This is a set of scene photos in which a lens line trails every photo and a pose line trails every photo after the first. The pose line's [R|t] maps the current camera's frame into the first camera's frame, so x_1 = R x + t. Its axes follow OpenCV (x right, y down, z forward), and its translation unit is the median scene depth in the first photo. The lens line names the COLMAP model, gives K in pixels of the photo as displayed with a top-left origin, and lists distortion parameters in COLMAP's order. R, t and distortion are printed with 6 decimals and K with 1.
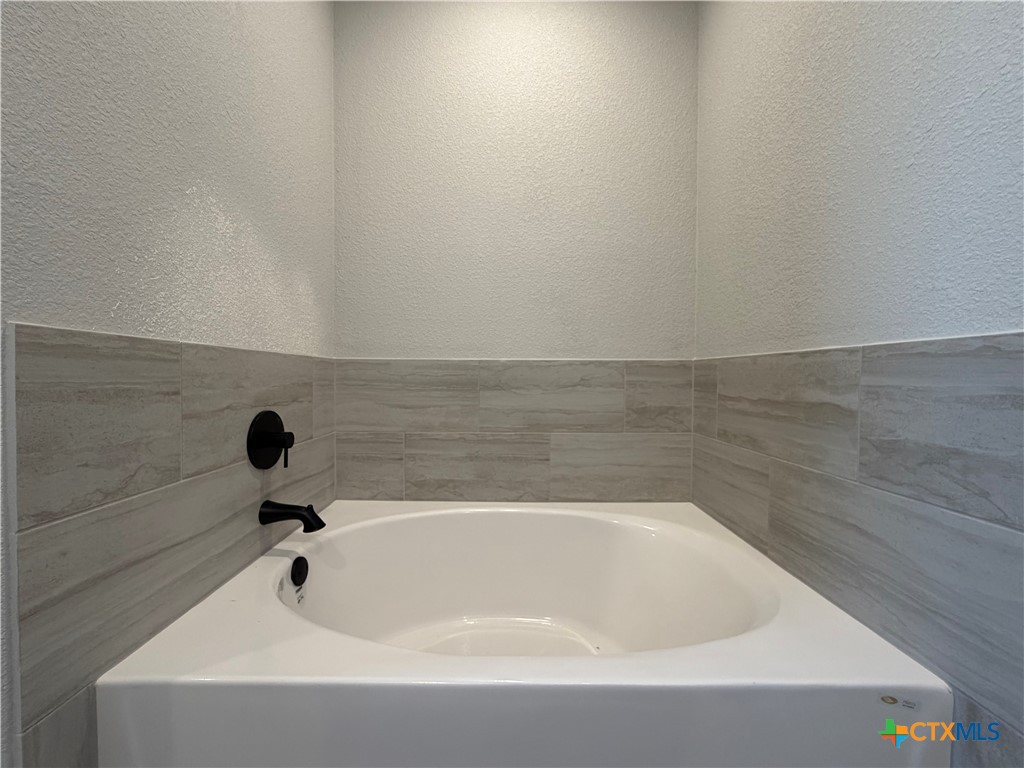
lens RADIAL K [[409.5, 0, 508.6], [0, 409.5, 384.3], [0, 0, 1]] dist [0.001562, 0.000062]
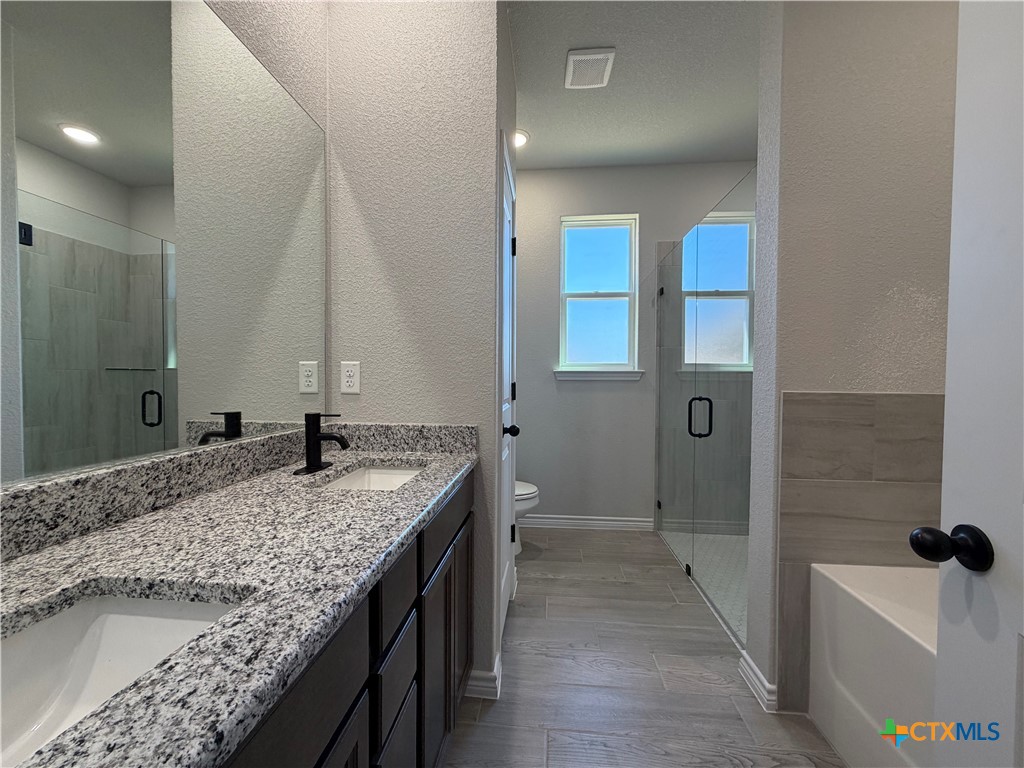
lens RADIAL K [[409.5, 0, 511.2], [0, 409.5, 385.5], [0, 0, 1]] dist [0.001562, 0.000062]
pose [[-0.099087, 0.019645, -0.994885, 0.871054], [-0.025919, 0.999415, 0.022316, -0.126968], [0.994741, 0.027998, -0.098520, -0.230021]]
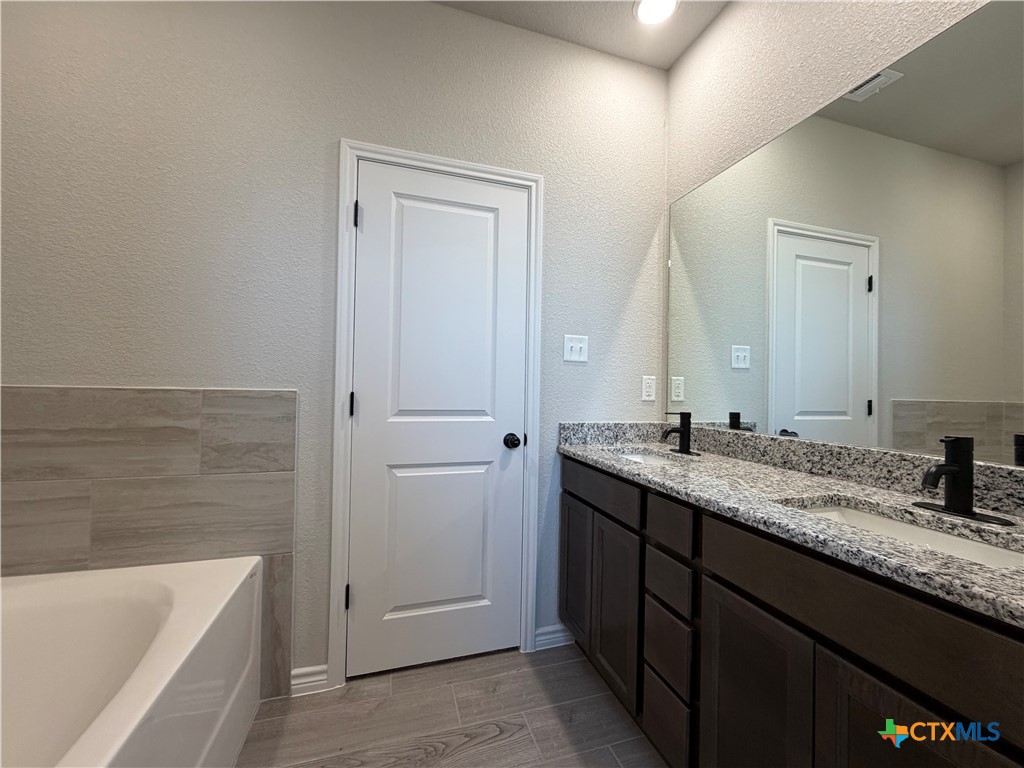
lens RADIAL K [[409.5, 0, 512.9], [0, 409.5, 385.7], [0, 0, 1]] dist [0.001562, 0.000062]
pose [[-0.293025, -0.000812, 0.956104, -1.034662], [-0.001748, 0.999998, 0.000314, -0.109888], [-0.956103, -0.001579, -0.293026, 0.307621]]
